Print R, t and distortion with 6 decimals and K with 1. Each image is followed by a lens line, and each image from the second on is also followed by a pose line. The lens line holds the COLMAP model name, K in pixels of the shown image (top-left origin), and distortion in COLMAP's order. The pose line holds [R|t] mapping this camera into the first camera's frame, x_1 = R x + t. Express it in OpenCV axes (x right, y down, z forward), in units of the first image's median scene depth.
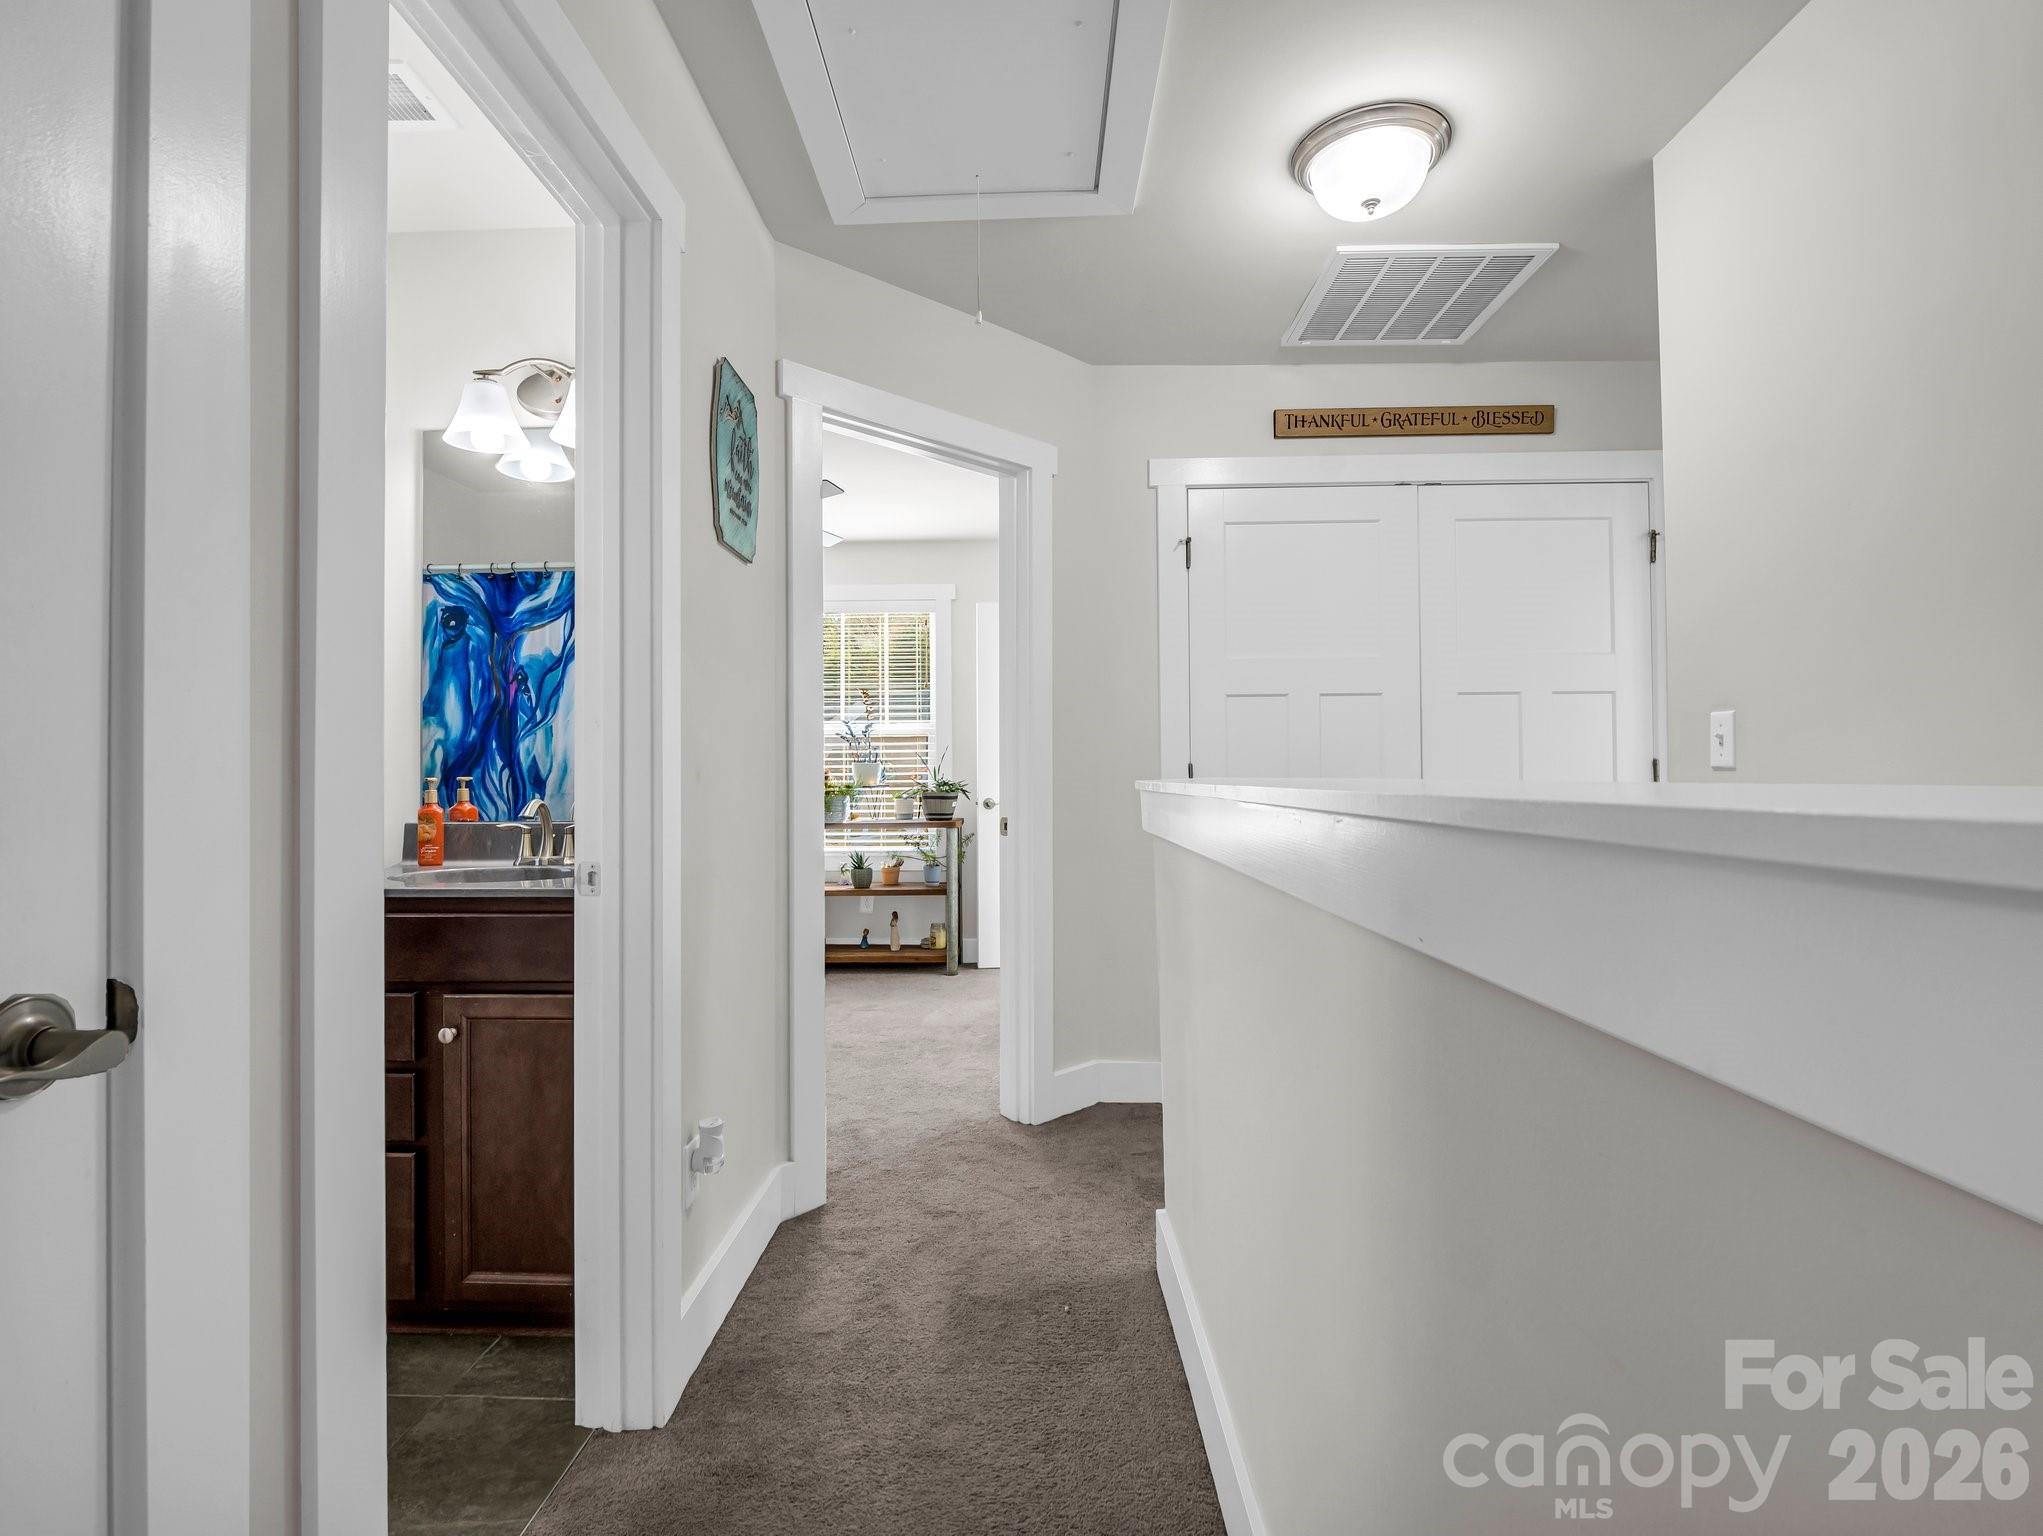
lens RADIAL K [[831.1, 0, 1021.5], [0, 831.1, 768.0], [0, 0, 1]] dist [-0.000236, -0.000006]
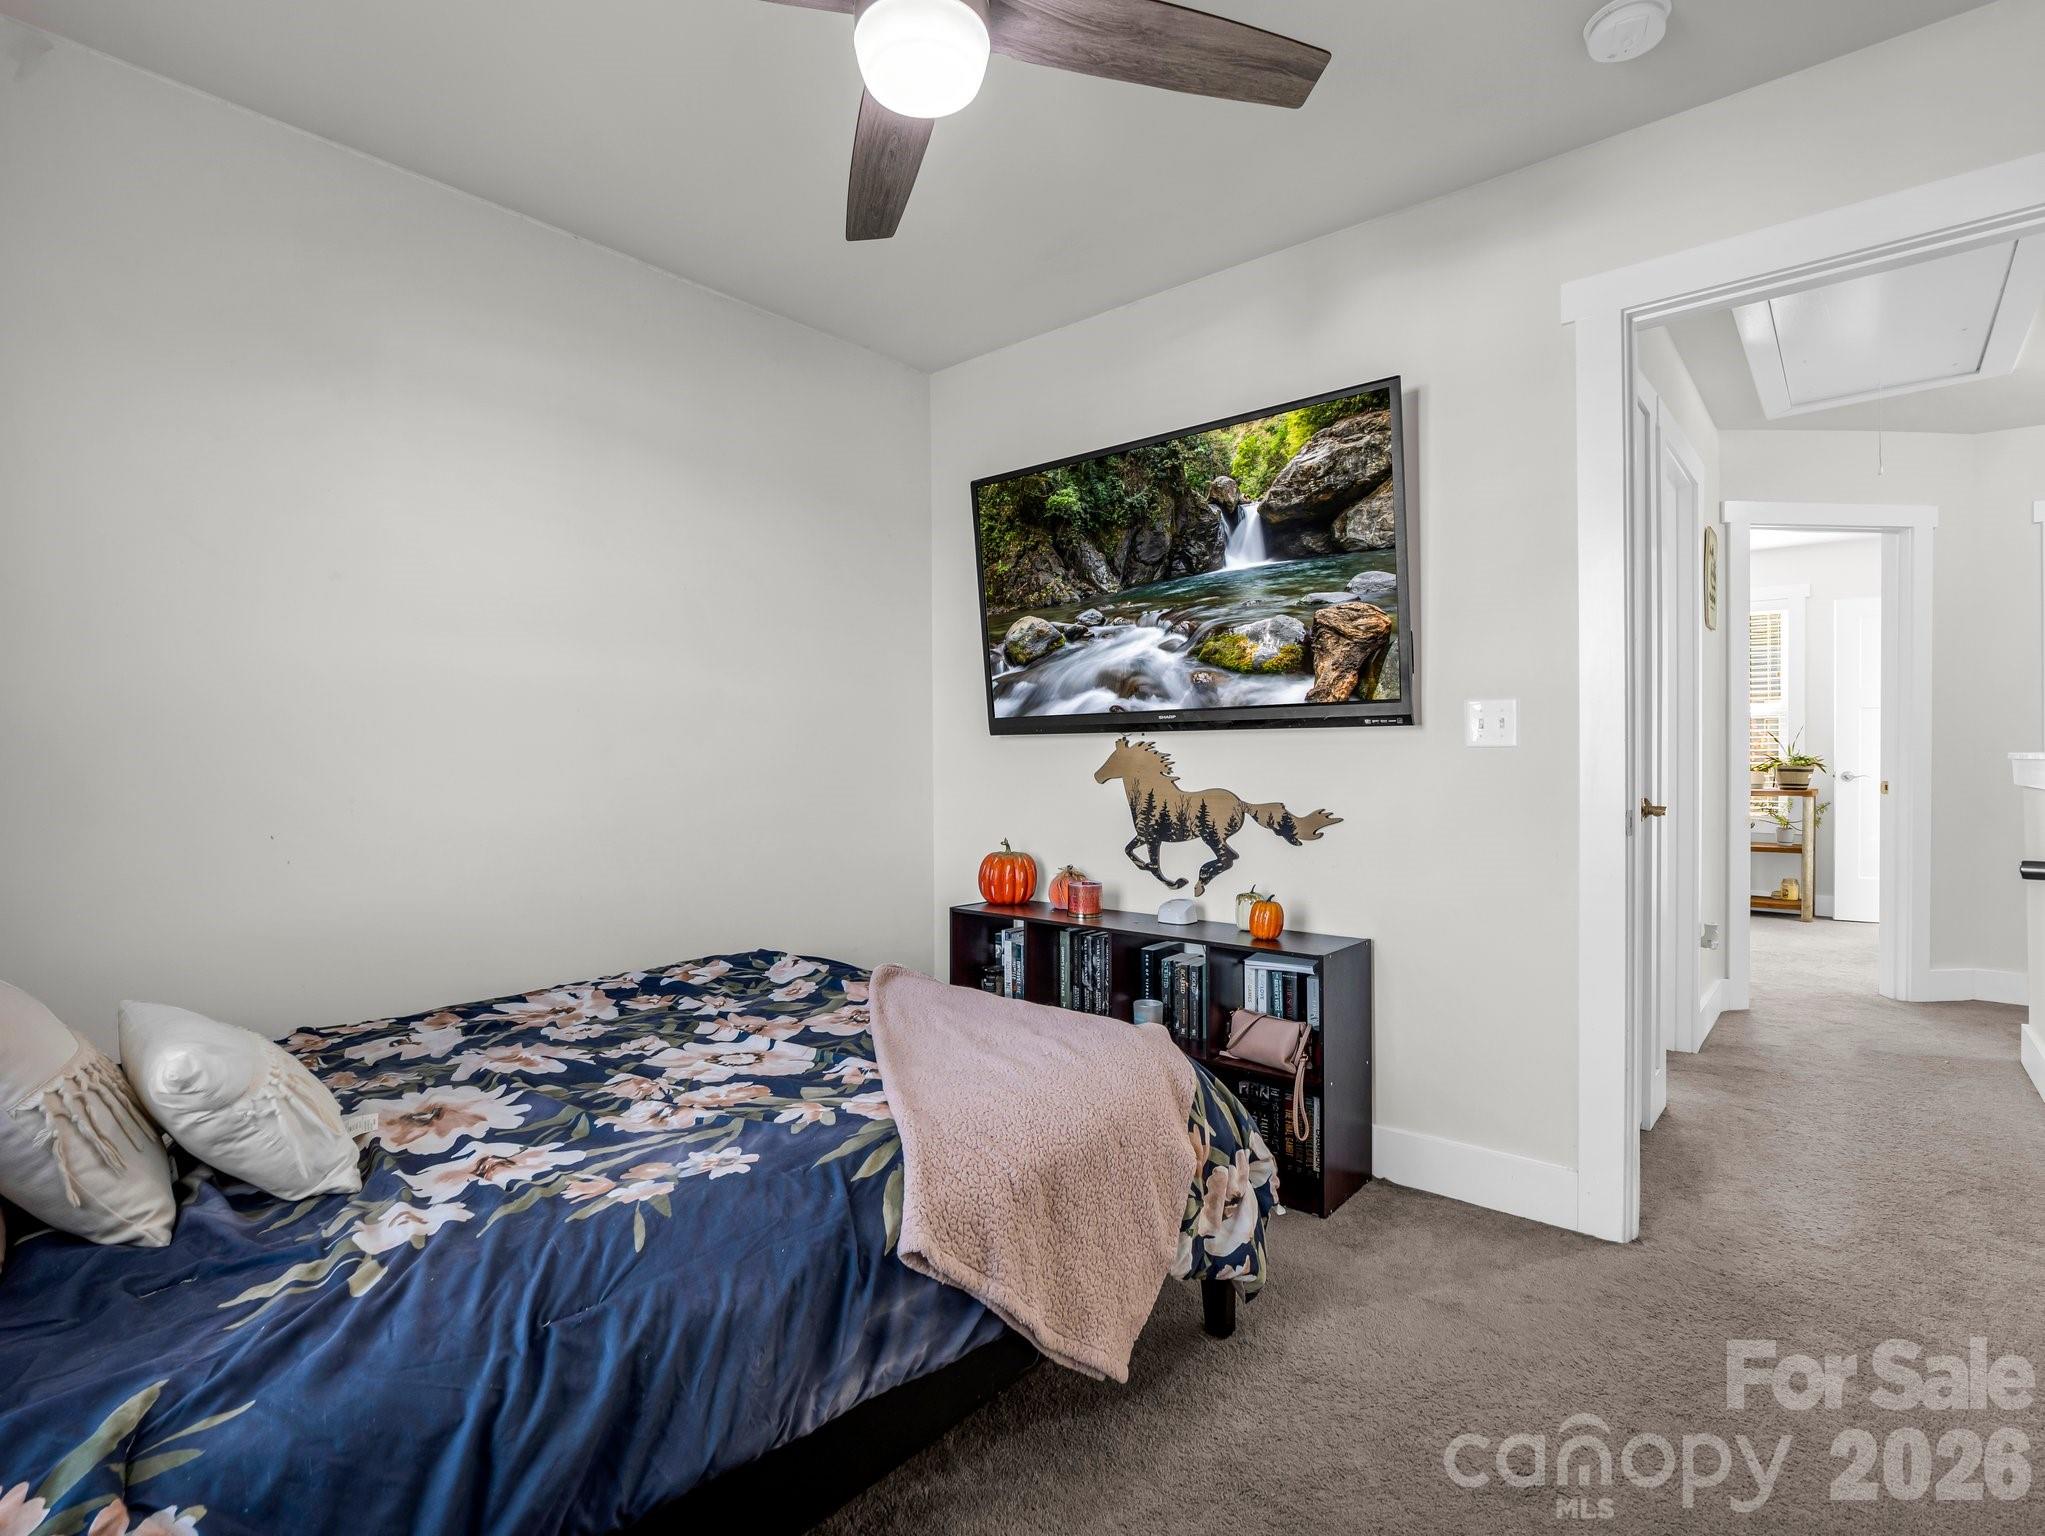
lens RADIAL K [[1014.8, 0, 1031.3], [0, 1014.8, 764.2], [0, 0, 1]] dist [-0.011182, 0.000471]
pose [[0.786214, 0.008101, -0.617901, -0.066433], [0.003280, 0.999845, 0.017282, -0.000970], [0.617946, -0.015615, 0.786066, -0.774438]]
